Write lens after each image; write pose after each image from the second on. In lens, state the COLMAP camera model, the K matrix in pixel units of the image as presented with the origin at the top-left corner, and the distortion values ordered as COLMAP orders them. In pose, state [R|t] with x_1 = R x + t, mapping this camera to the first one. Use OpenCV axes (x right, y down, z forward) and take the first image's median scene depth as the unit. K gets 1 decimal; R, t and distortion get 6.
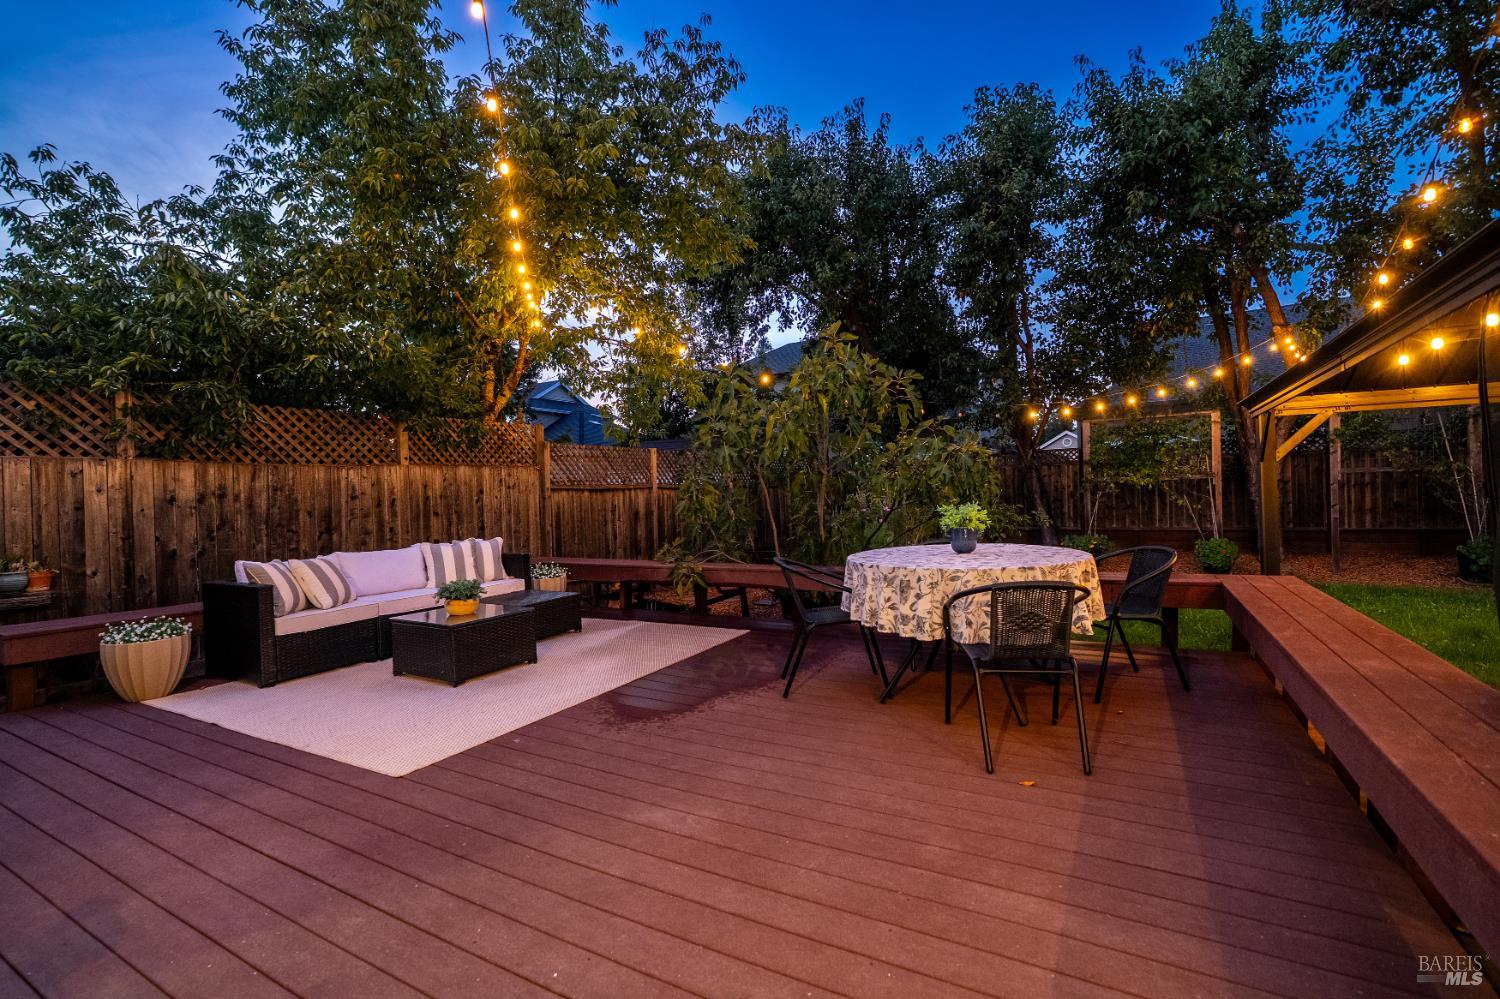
lens RADIAL K [[676.2, 0, 743.8], [0, 676.2, 497.6], [0, 0, 1]] dist [-0.001886, 0.000597]
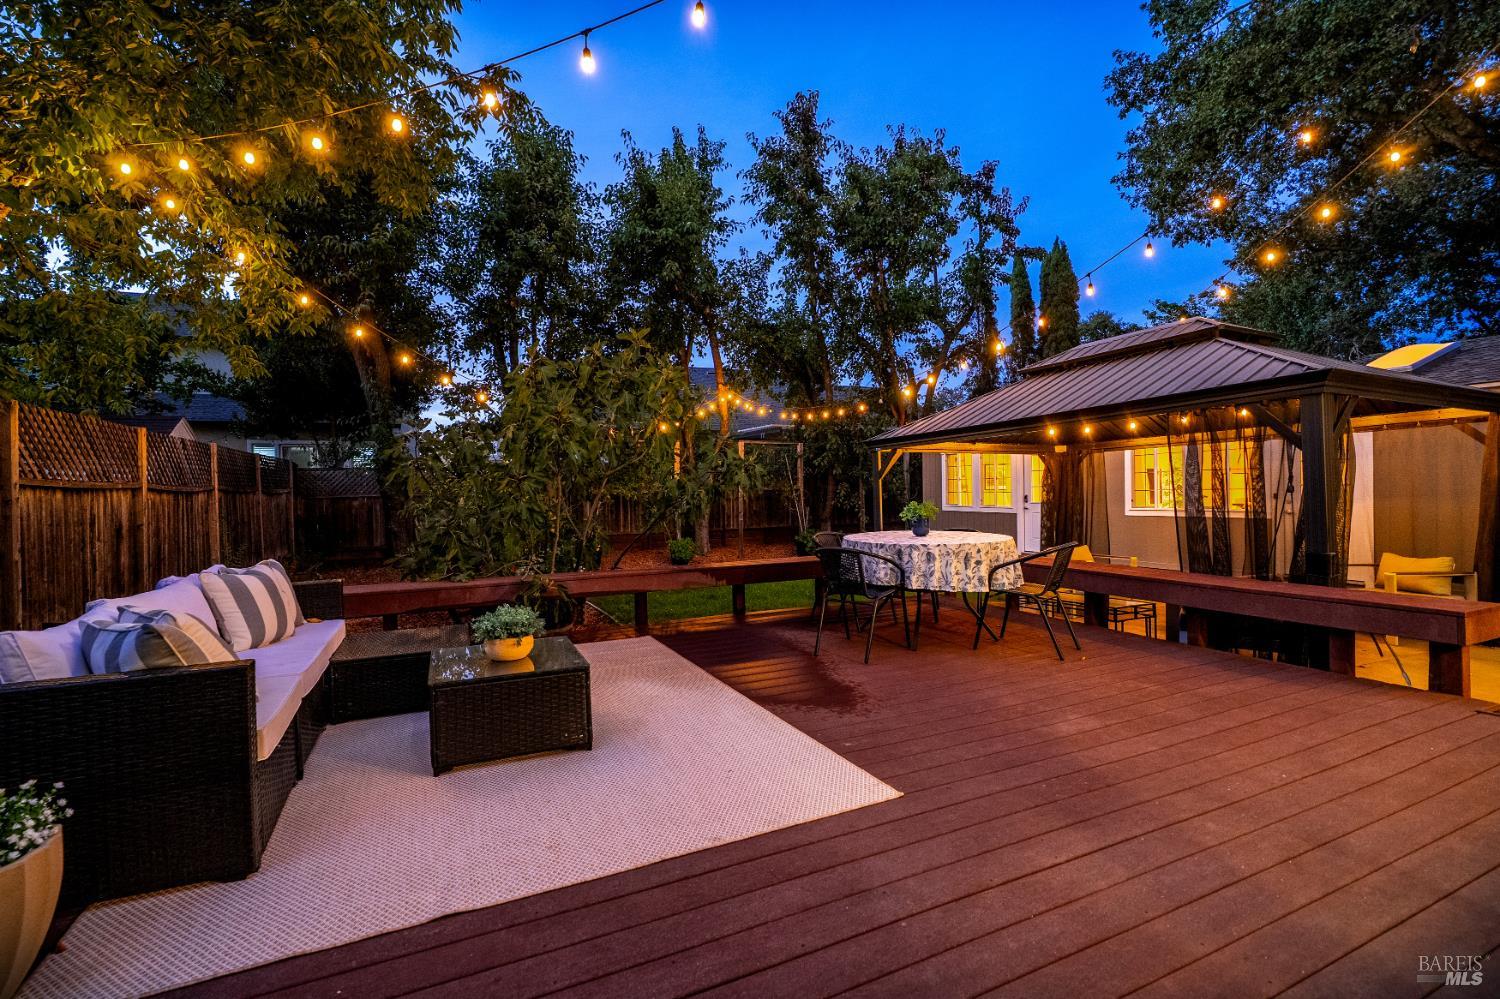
lens RADIAL K [[676.2, 0, 745.2], [0, 676.2, 501.1], [0, 0, 1]] dist [-0.001886, 0.000597]
pose [[0.568942, 0.009730, 0.822320, -1.175212], [0.004323, 0.999881, -0.014822, 0.032527], [-0.822366, 0.011988, 0.568832, 0.566216]]
